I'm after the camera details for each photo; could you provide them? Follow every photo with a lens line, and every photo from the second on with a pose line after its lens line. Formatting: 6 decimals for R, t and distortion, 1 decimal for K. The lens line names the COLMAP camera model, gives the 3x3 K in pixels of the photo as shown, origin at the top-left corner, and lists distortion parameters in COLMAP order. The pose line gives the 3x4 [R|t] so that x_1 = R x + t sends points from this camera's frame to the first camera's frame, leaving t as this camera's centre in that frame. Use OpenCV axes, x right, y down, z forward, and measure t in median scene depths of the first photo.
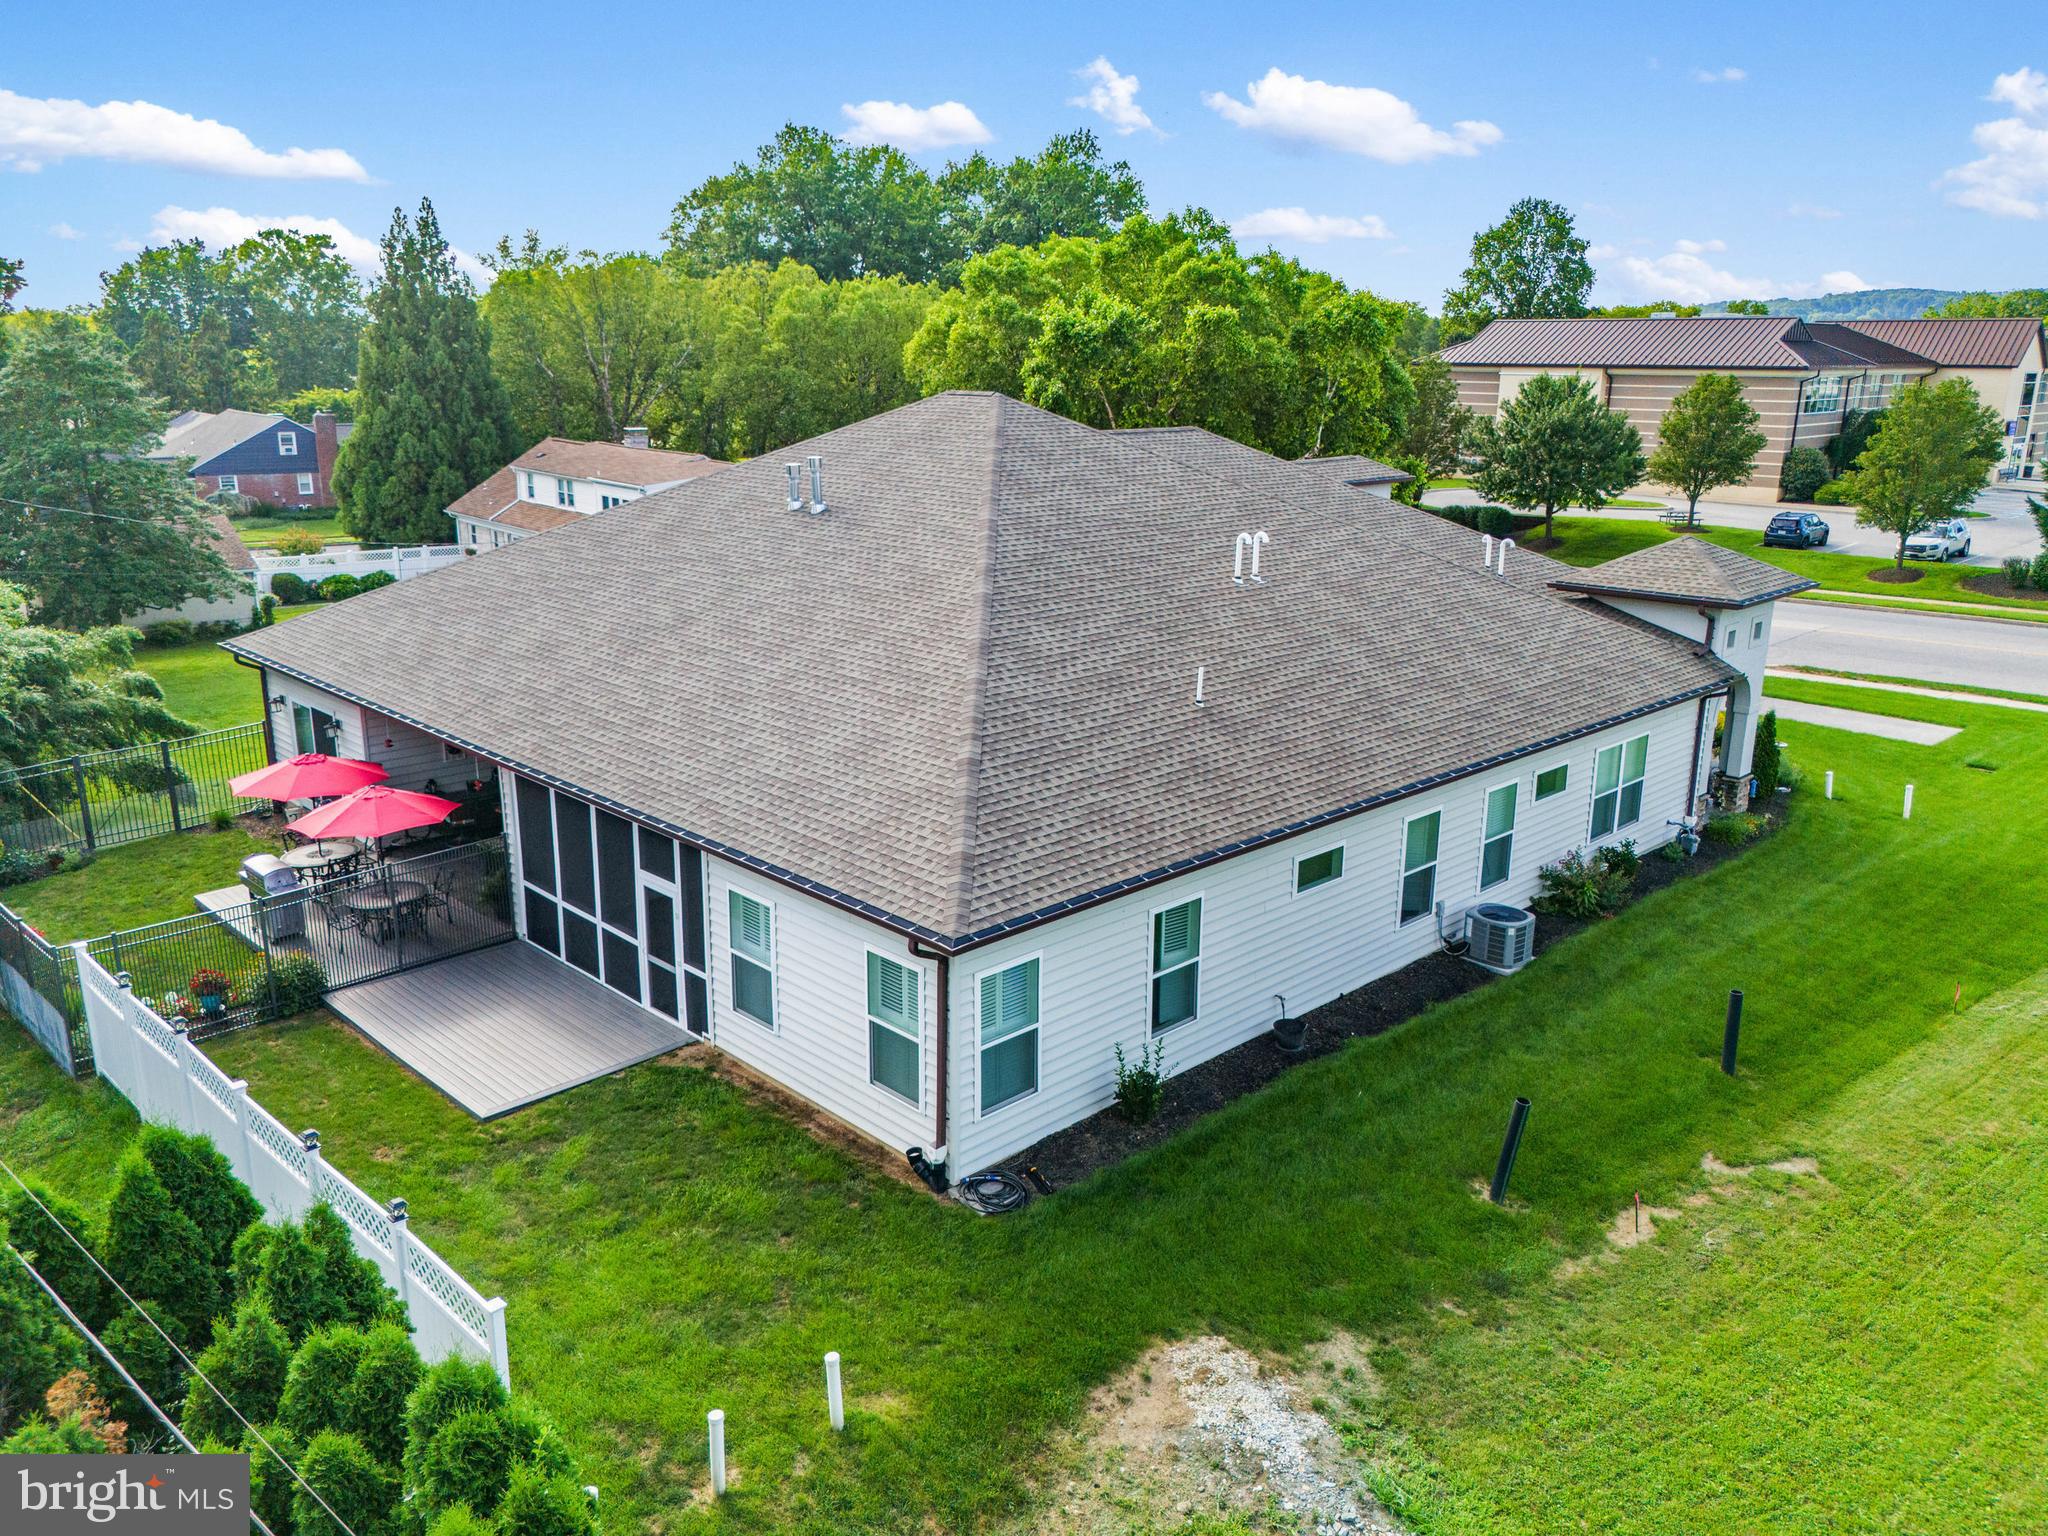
lens RADIAL K [[1515.2, 0, 1024.0], [0, 1515.2, 768.0], [0, 0, 1]] dist [0.073013, -0.078977]
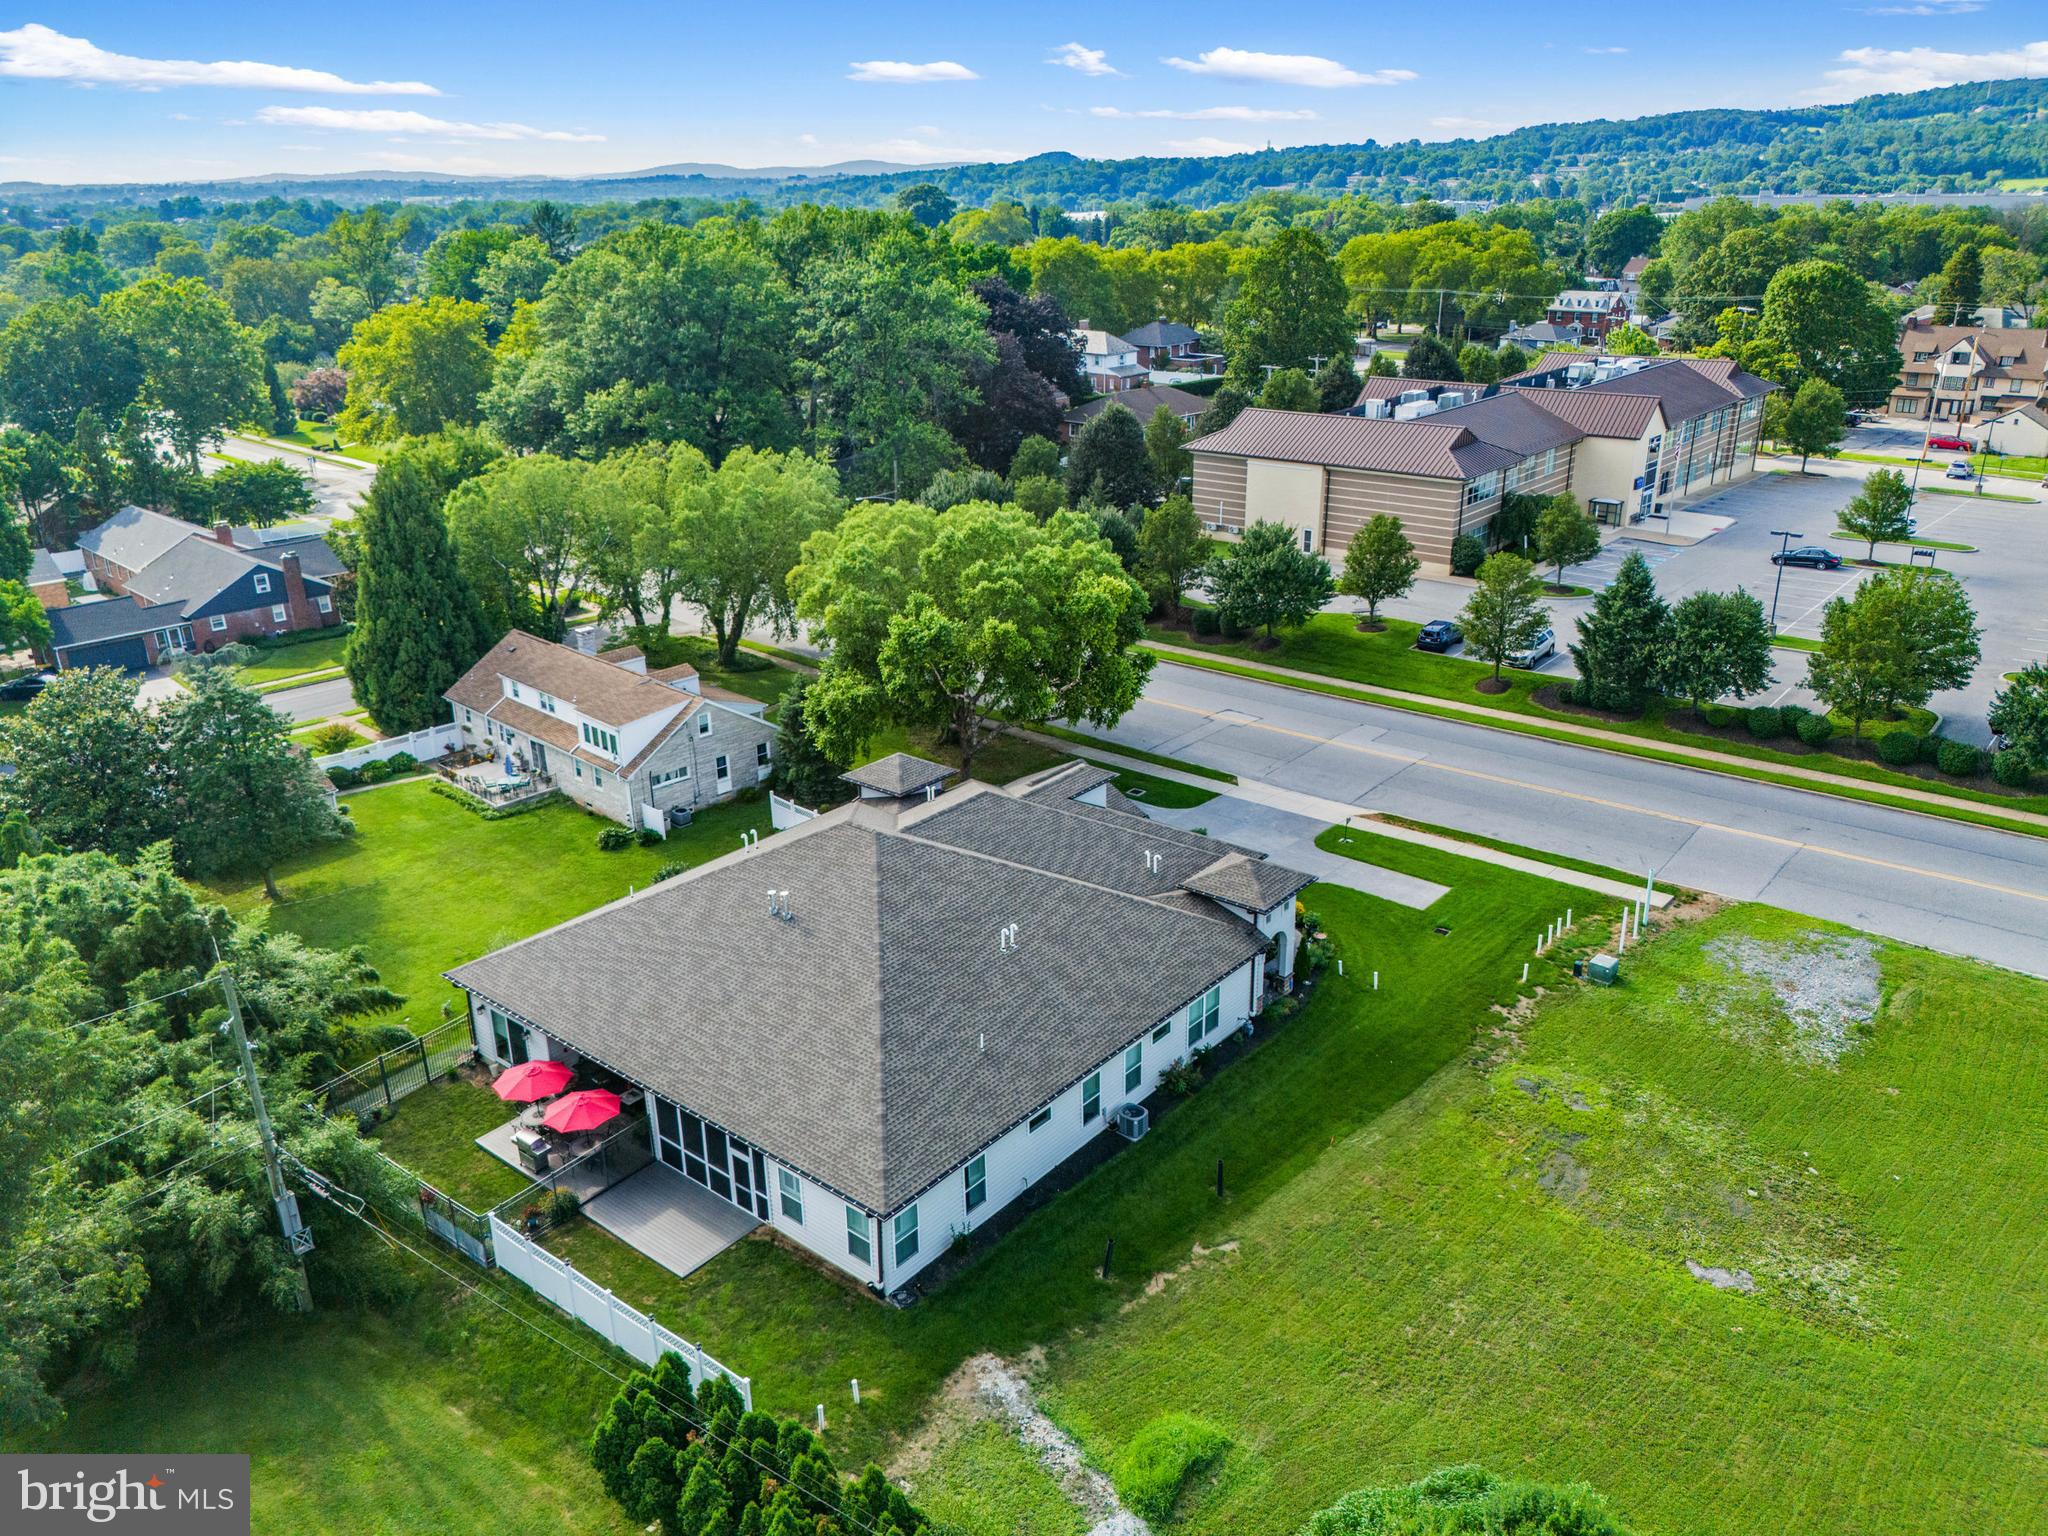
lens RADIAL K [[1515.2, 0, 1024.0], [0, 1515.2, 768.0], [0, 0, 1]] dist [0.073013, -0.078977]
pose [[0.994147, -0.061019, 0.089159, 0.005302], [0.051814, 0.993420, 0.102141, -0.695033], [-0.094804, -0.096923, 0.990766, -1.188577]]
